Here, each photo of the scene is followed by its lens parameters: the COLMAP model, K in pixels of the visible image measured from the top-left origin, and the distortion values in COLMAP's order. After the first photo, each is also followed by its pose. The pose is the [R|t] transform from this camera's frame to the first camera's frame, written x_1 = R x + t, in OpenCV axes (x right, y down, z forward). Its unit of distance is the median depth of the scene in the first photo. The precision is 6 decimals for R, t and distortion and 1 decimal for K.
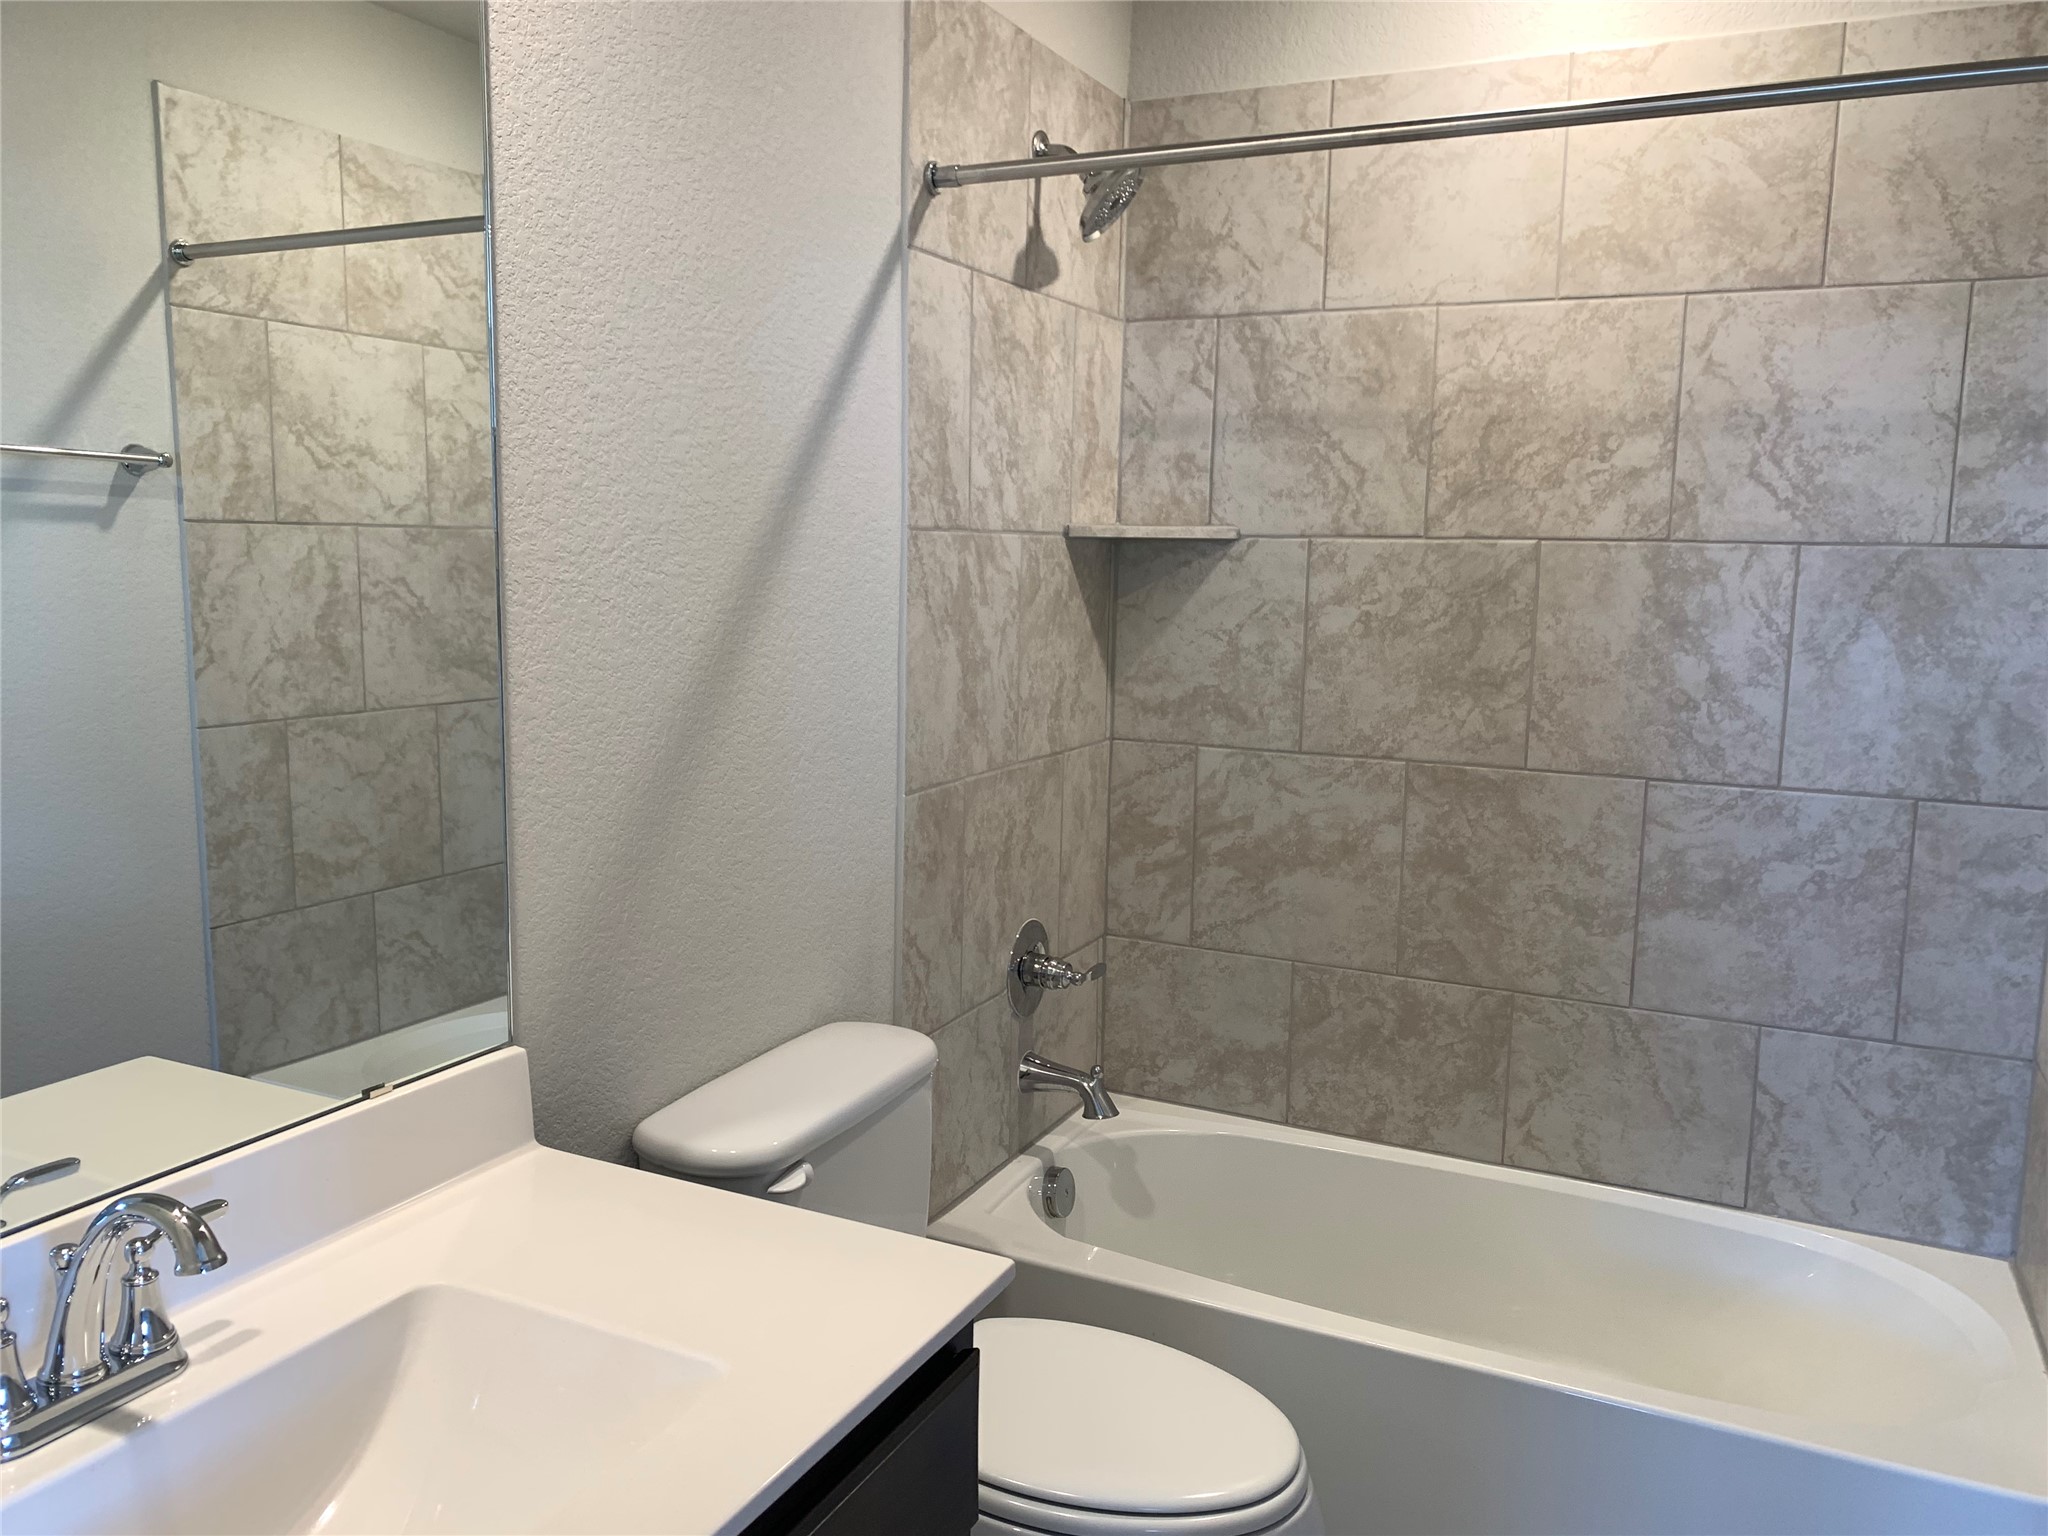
lens RADIAL K [[1552.2, 0, 1023.6], [0, 1552.2, 766.6], [0, 0, 1]] dist [0.002155, -0.012186]
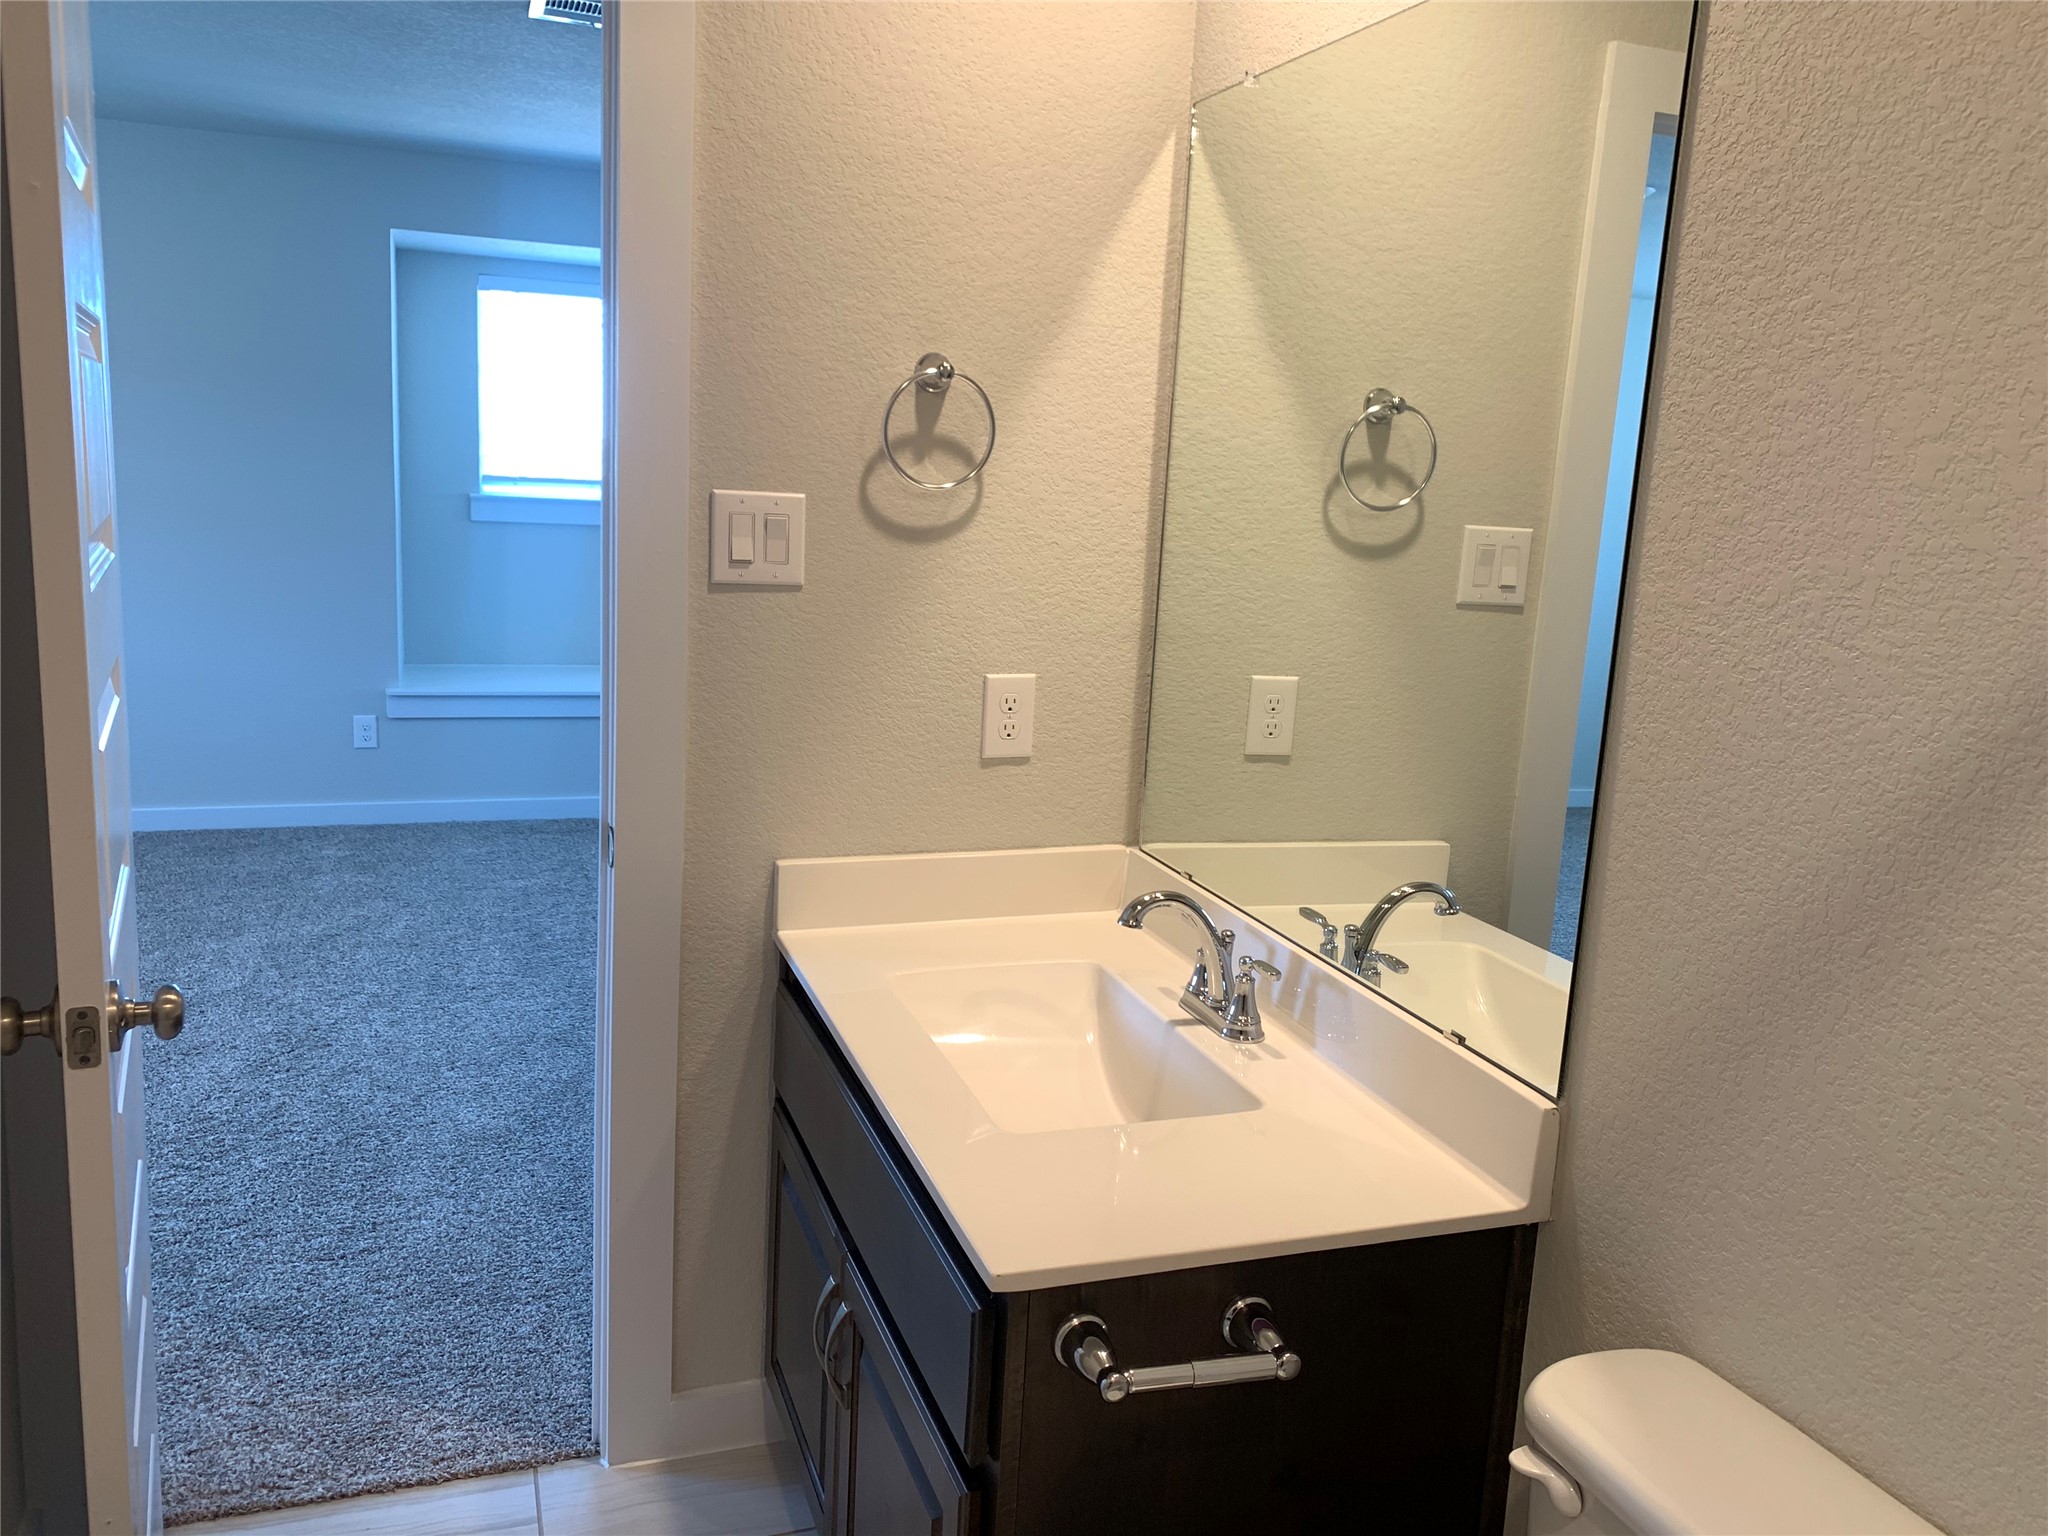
lens RADIAL K [[1552.2, 0, 1022.8], [0, 1552.2, 766.8], [0, 0, 1]] dist [0.002155, -0.012186]
pose [[-0.696568, 0.079010, -0.713127, 0.540286], [-0.168852, 0.947951, 0.269959, -0.209905], [0.697339, 0.308458, -0.646971, 1.273291]]
